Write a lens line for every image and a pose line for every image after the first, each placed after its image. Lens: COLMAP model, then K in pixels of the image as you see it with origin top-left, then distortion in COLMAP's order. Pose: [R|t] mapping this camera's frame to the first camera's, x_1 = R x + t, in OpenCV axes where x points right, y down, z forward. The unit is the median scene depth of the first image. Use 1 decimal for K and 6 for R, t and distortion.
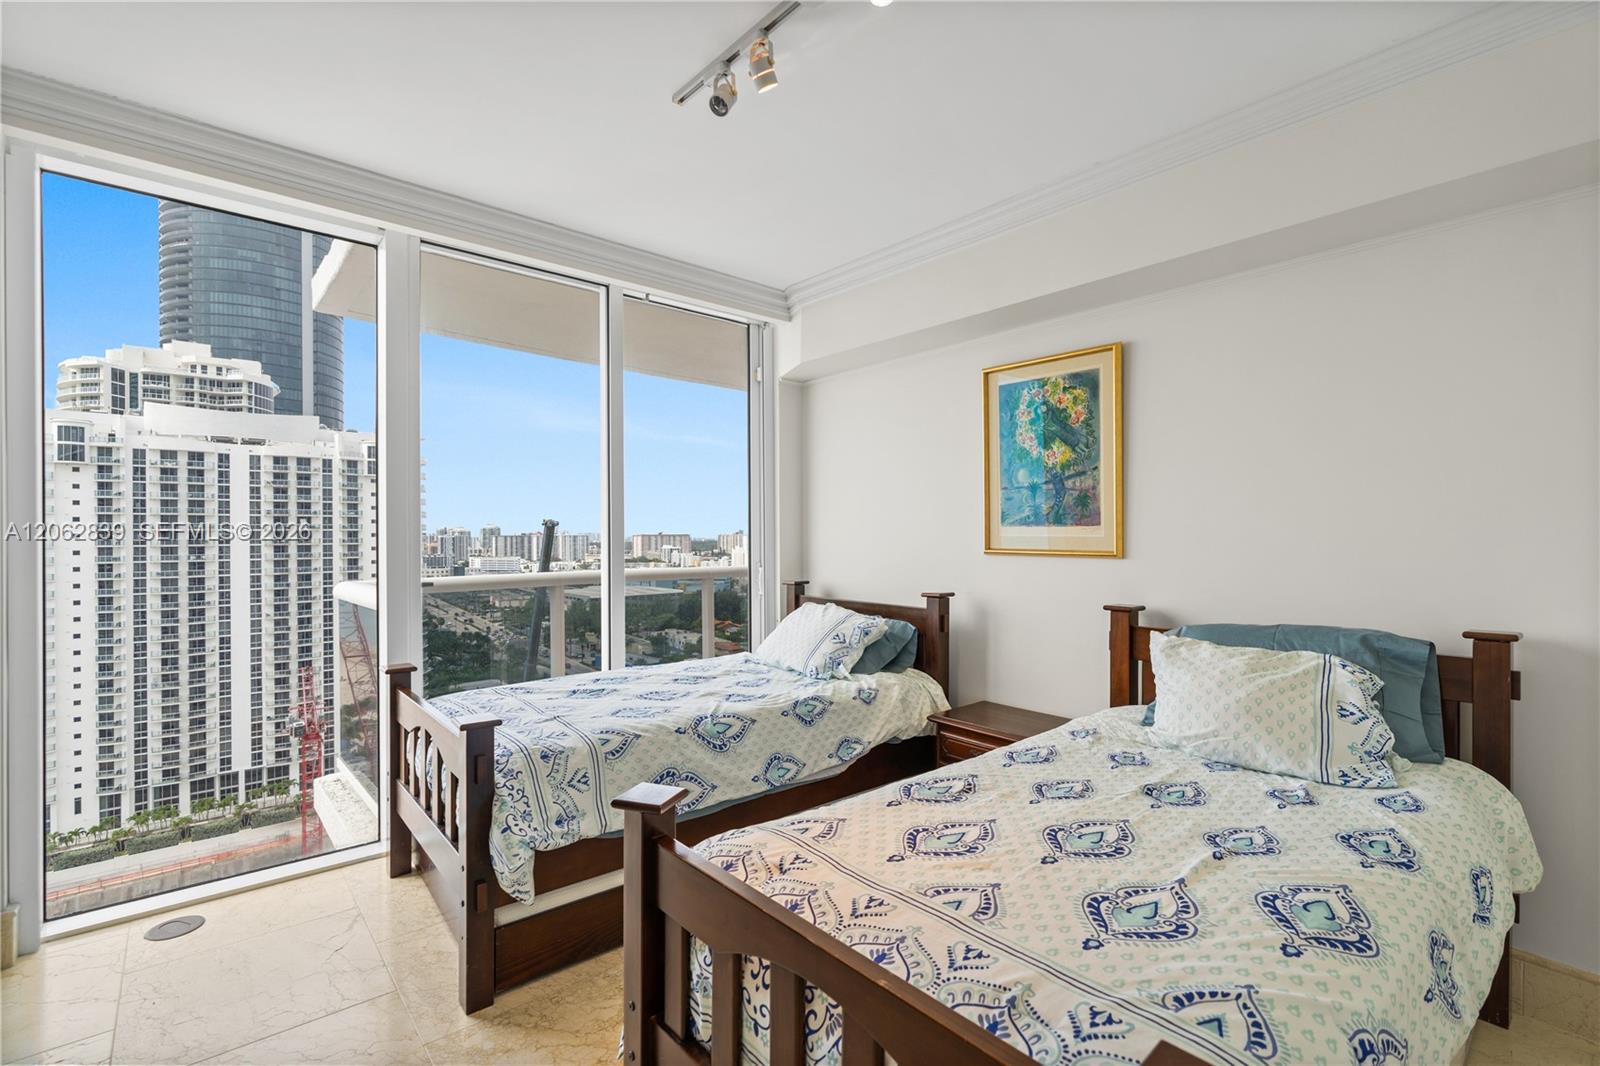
lens RADIAL K [[724.5, 0, 800.0], [0, 724.5, 533.0], [0, 0, 1]] dist [-0.004390, -0.000062]
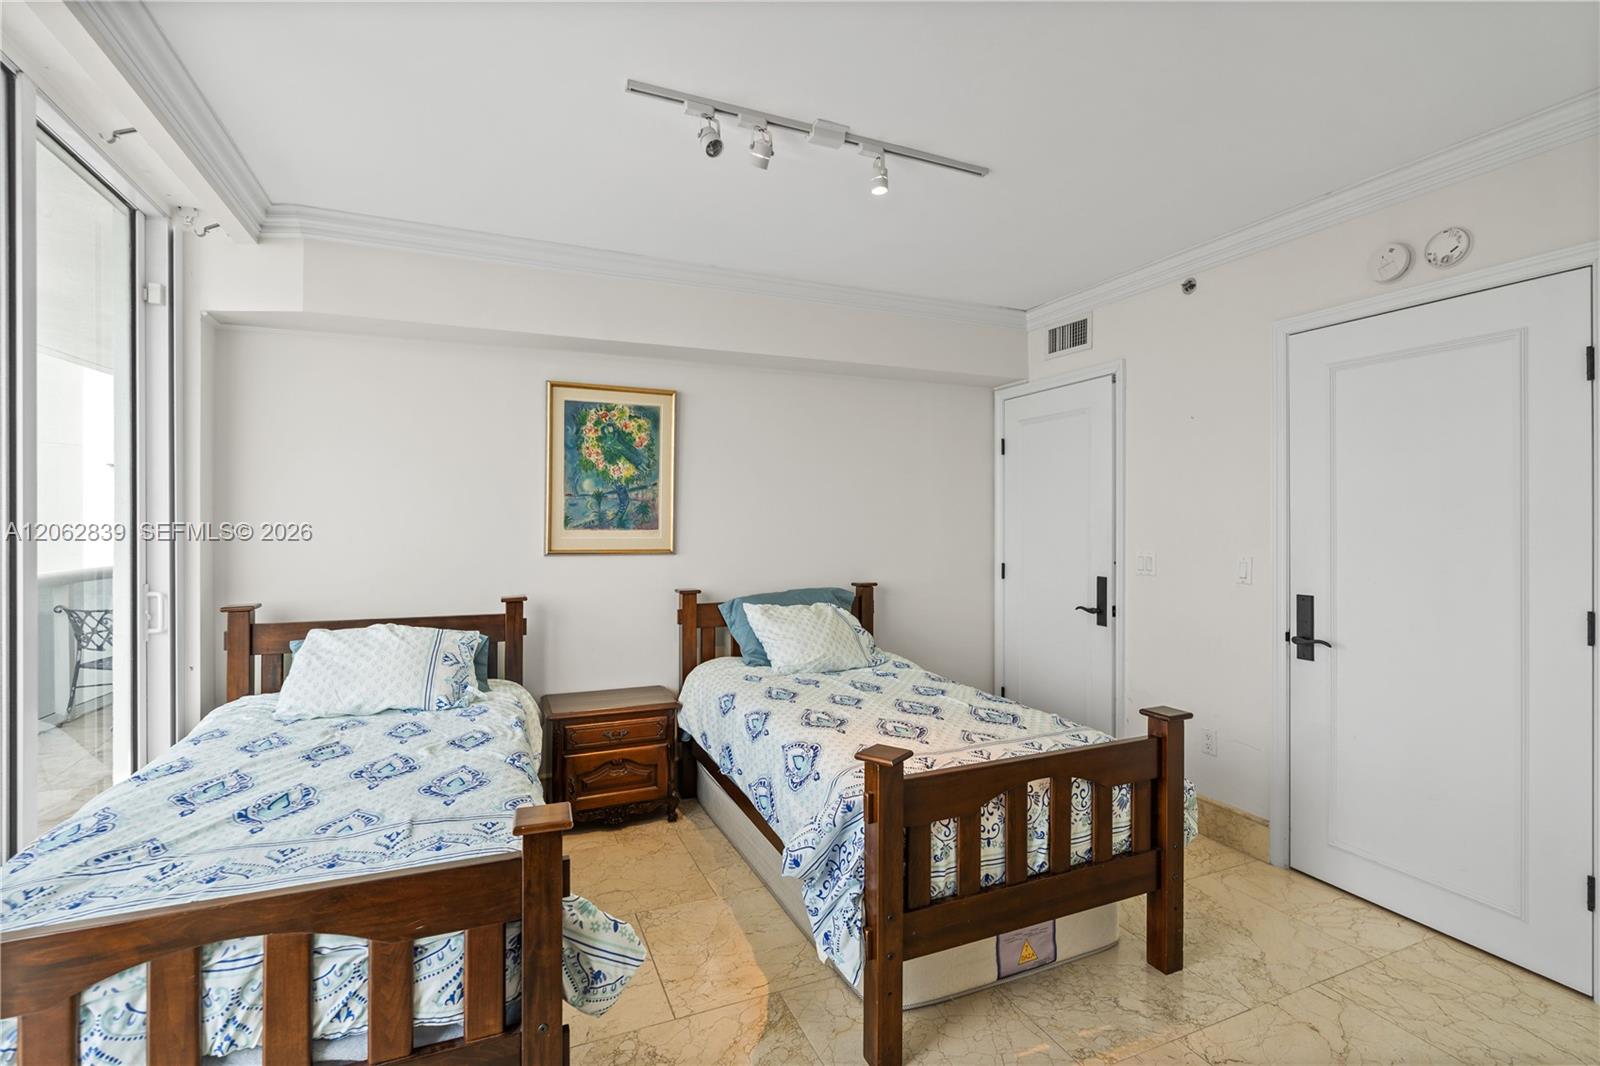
lens RADIAL K [[736.6, 0, 799.9], [0, 736.6, 522.3], [0, 0, 1]] dist [-0.003893, 0.000056]
pose [[0.294112, -0.001294, 0.955770, -0.699025], [-0.002448, 0.999995, 0.002107, -0.024436], [-0.955768, -0.002960, 0.294107, 0.350647]]
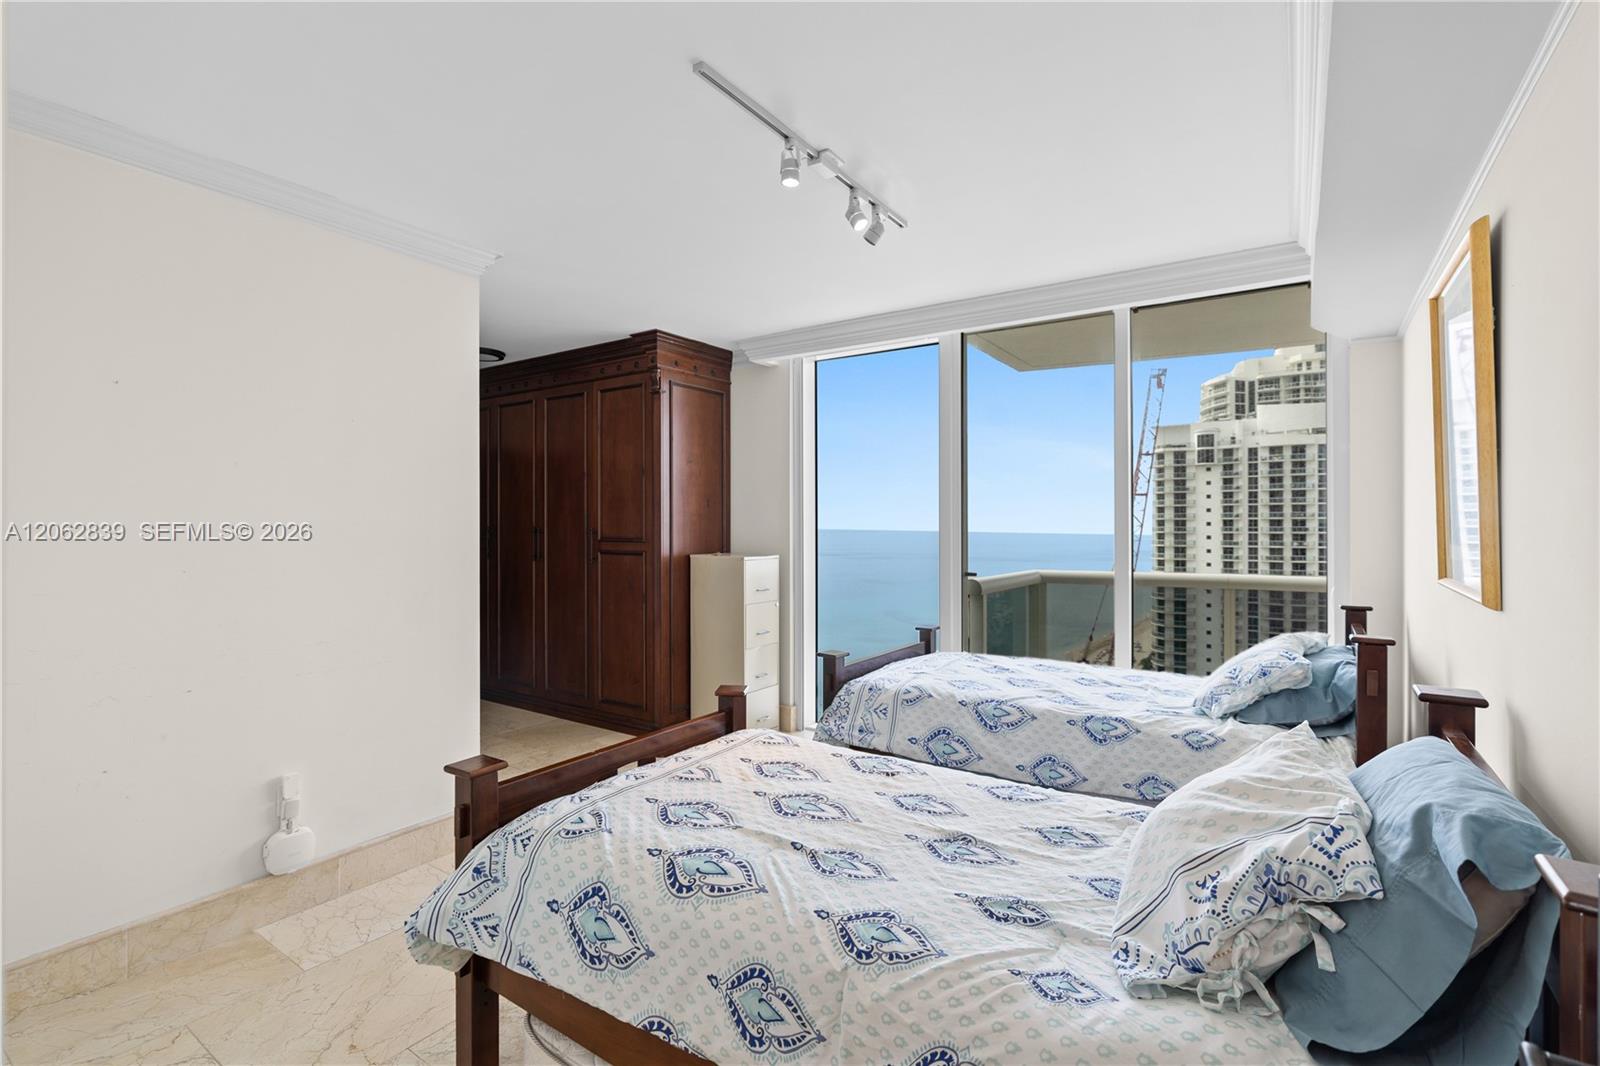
lens RADIAL K [[736.6, 0, 799.9], [0, 736.6, 522.3], [0, 0, 1]] dist [-0.003893, 0.000056]
pose [[0.252566, -0.000516, -0.967579, 0.768929], [0.003604, 0.999993, 0.000408, -0.030176], [0.967573, -0.003590, 0.252566, 0.319945]]
